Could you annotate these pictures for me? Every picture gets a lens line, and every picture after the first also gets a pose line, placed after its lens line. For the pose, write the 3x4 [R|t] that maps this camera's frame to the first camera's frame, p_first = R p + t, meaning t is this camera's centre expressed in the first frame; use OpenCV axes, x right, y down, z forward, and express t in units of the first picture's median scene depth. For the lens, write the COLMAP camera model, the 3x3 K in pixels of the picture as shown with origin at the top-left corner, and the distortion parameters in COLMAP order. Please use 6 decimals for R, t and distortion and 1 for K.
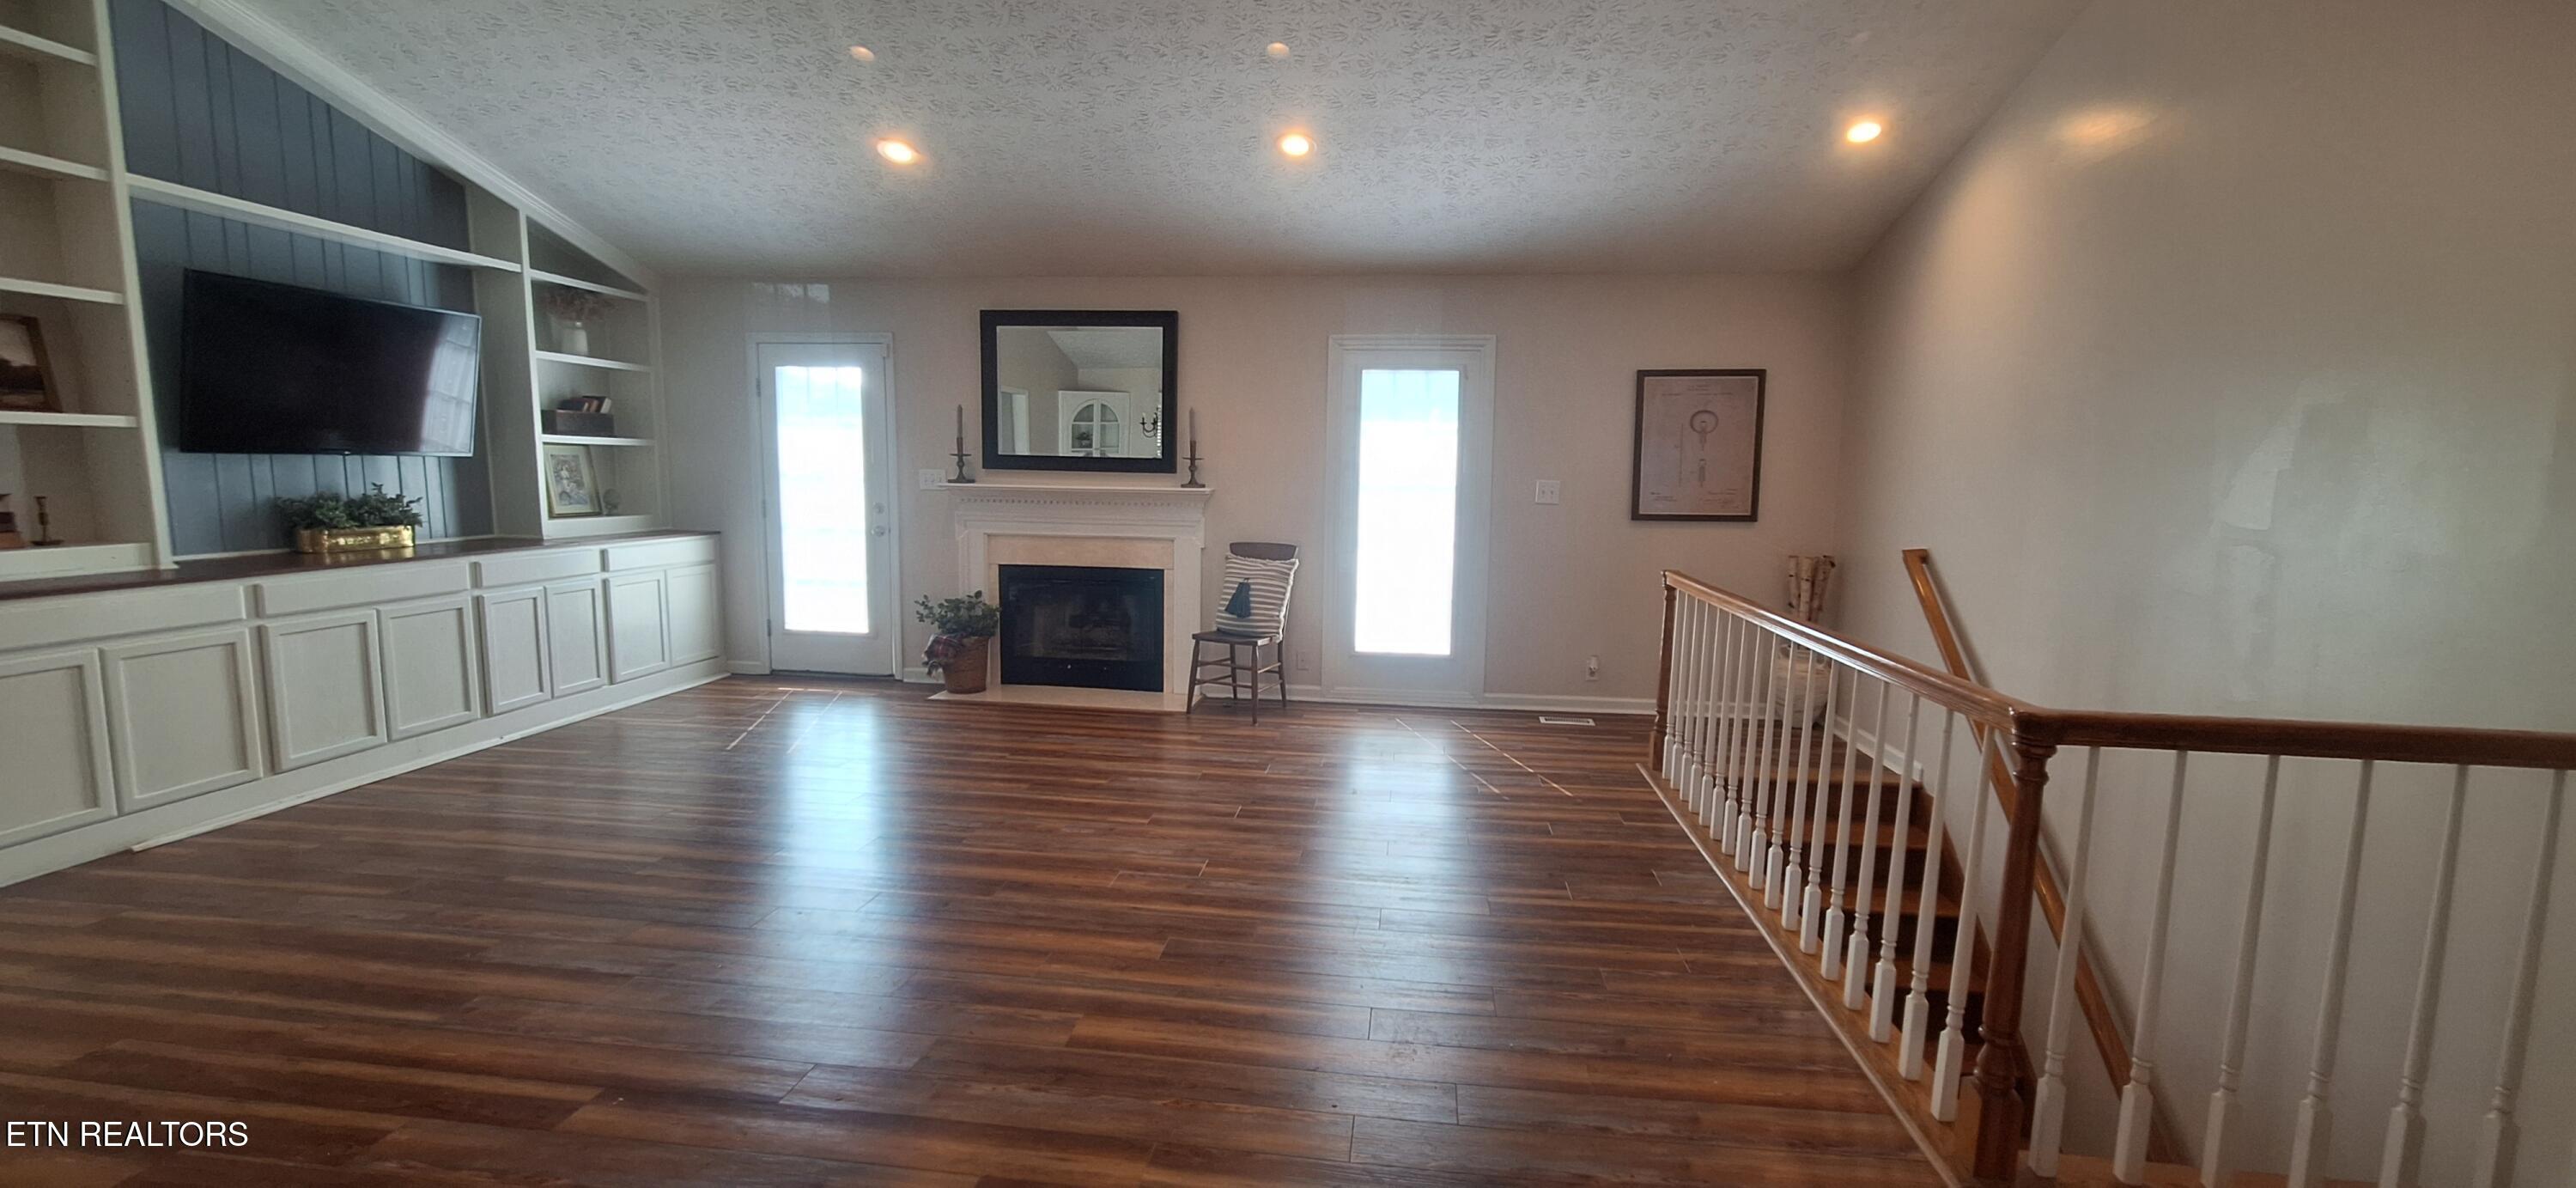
lens RADIAL K [[1041.1, 0, 1288.0], [0, 1041.1, 594.0], [0, 0, 1]] dist [-0.000239, 0.000695]
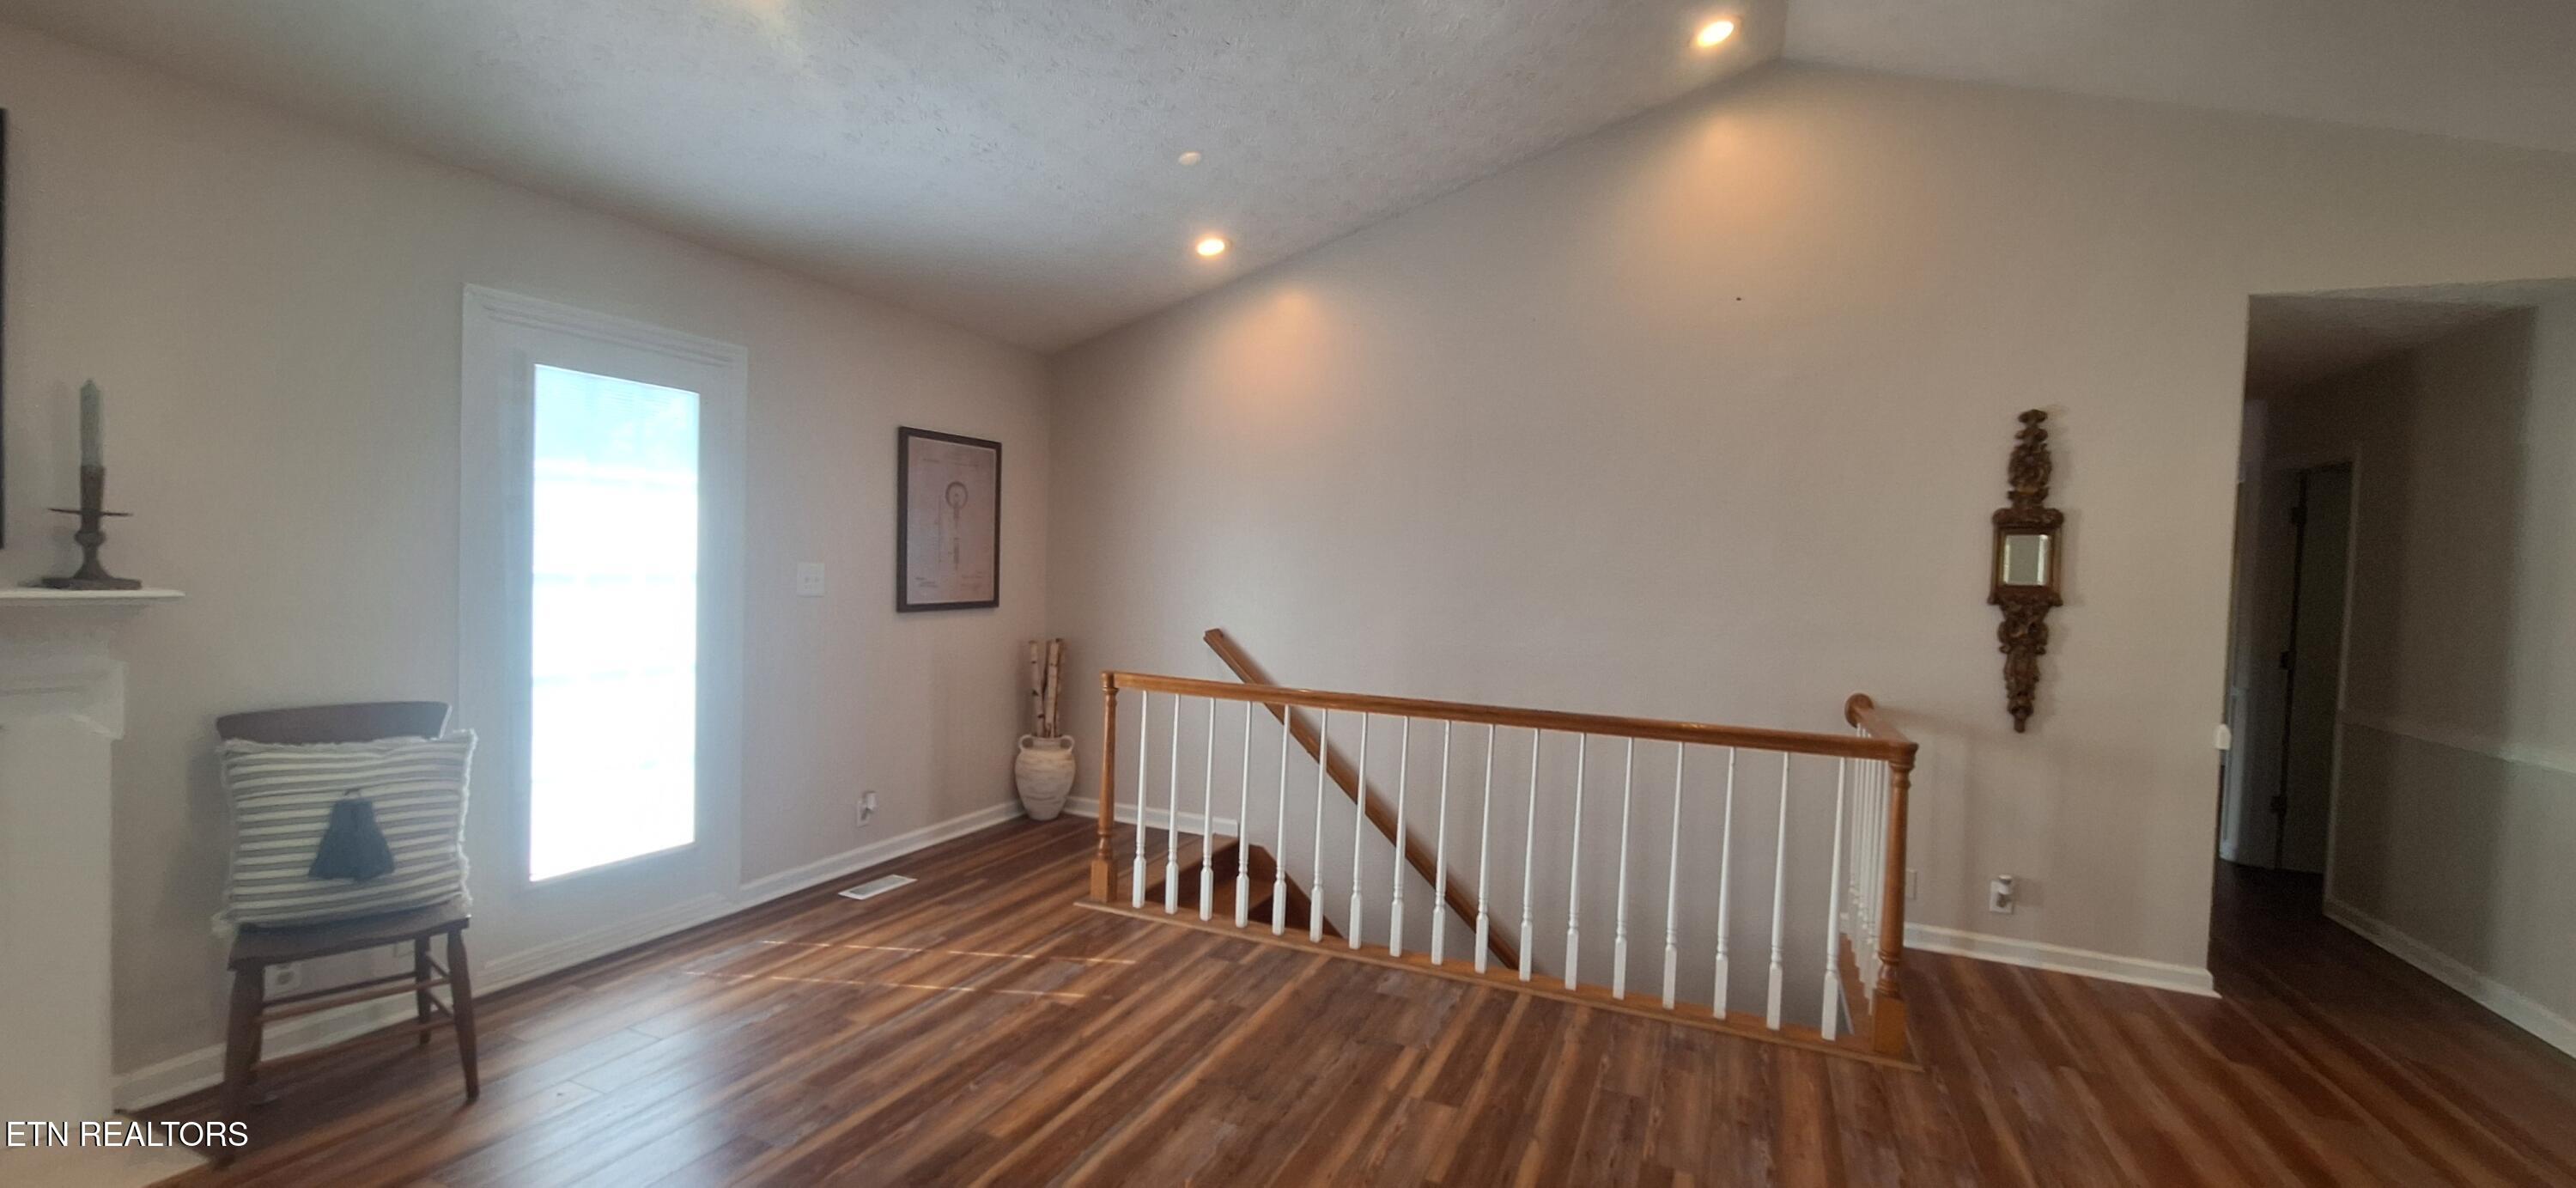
lens RADIAL K [[1041.1, 0, 1288.0], [0, 1041.1, 594.0], [0, 0, 1]] dist [-0.000239, 0.000695]
pose [[0.267232, -0.038100, 0.962879, -0.365521], [0.081663, 0.996519, 0.016767, -0.075087], [-0.960166, 0.074151, 0.269413, 0.505774]]
